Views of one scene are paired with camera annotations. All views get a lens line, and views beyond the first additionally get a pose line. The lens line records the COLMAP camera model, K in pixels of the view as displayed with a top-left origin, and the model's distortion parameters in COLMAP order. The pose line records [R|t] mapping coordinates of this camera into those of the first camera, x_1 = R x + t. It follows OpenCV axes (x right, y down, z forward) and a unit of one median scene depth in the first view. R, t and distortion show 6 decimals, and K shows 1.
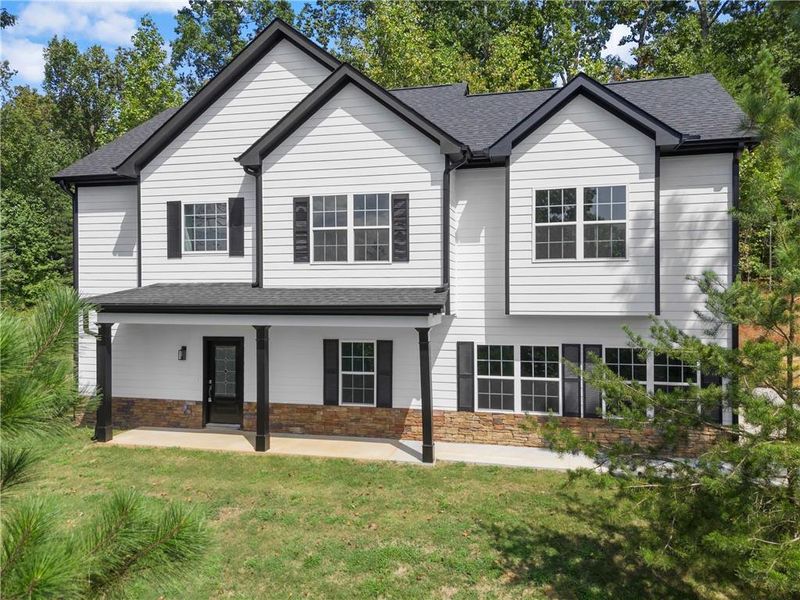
lens RADIAL K [[597.6, 0, 395.1], [0, 597.6, 287.0], [0, 0, 1]] dist [0.067509, -0.094294]
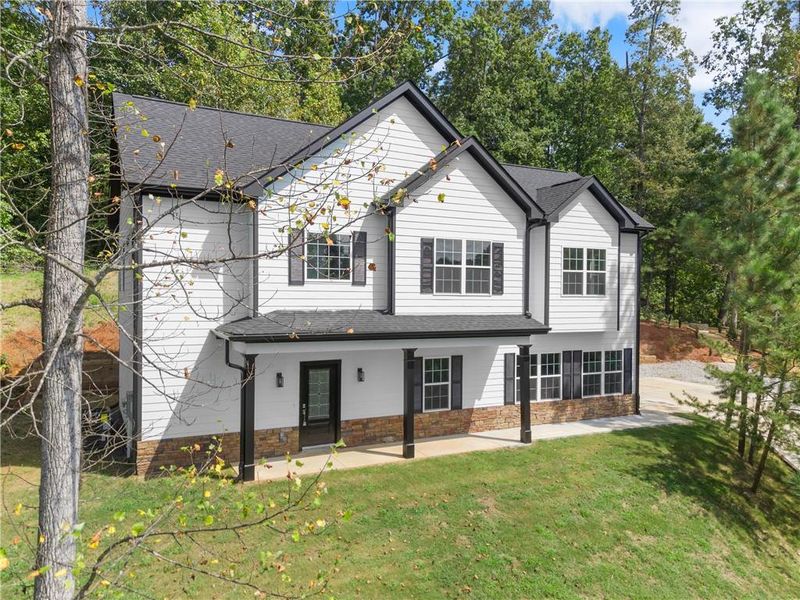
lens RADIAL K [[597.6, 0, 395.1], [0, 597.6, 287.0], [0, 0, 1]] dist [0.067509, -0.094294]
pose [[0.752567, 0.018696, 0.658251, -0.985497], [-0.013281, 0.999824, -0.013213, -0.037029], [-0.658382, 0.001201, 0.752683, 0.153744]]
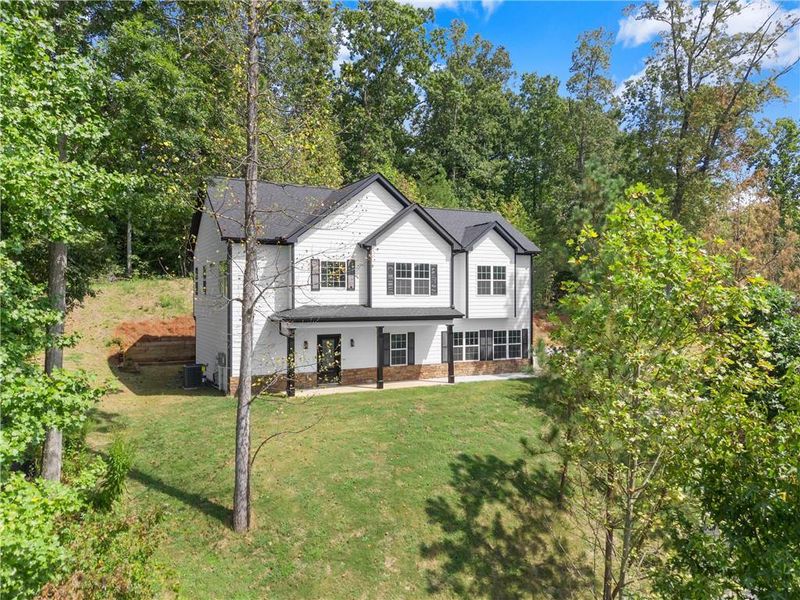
lens RADIAL K [[597.6, 0, 395.1], [0, 597.6, 287.0], [0, 0, 1]] dist [0.067509, -0.094294]
pose [[0.749849, 0.013536, 0.661470, -1.491615], [-0.002624, 0.999844, -0.017485, -0.032205], [-0.661603, 0.011375, 0.749768, -0.531285]]
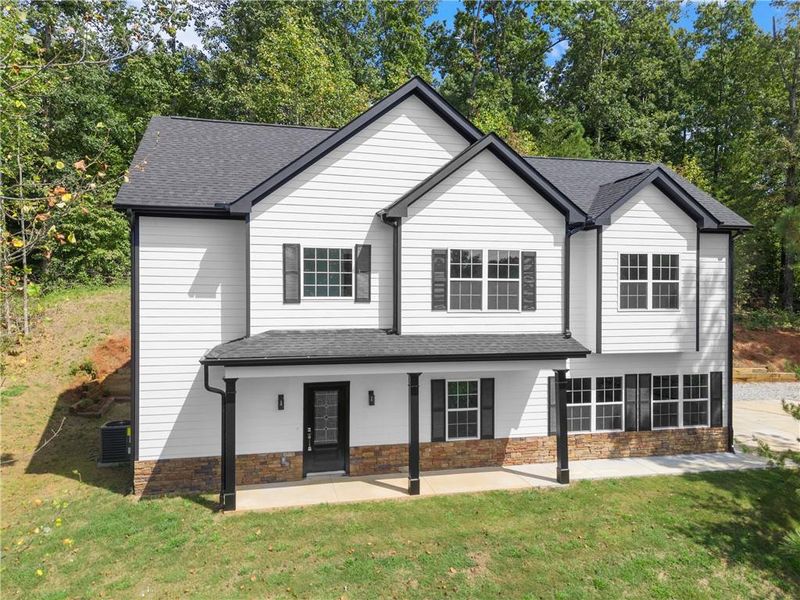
lens RADIAL K [[597.6, 0, 395.1], [0, 597.6, 287.0], [0, 0, 1]] dist [0.067509, -0.094294]
pose [[0.887725, 0.009996, 0.460265, -0.719606], [-0.006951, 0.999941, -0.008311, -0.073578], [-0.460321, 0.004179, 0.887743, 0.093207]]
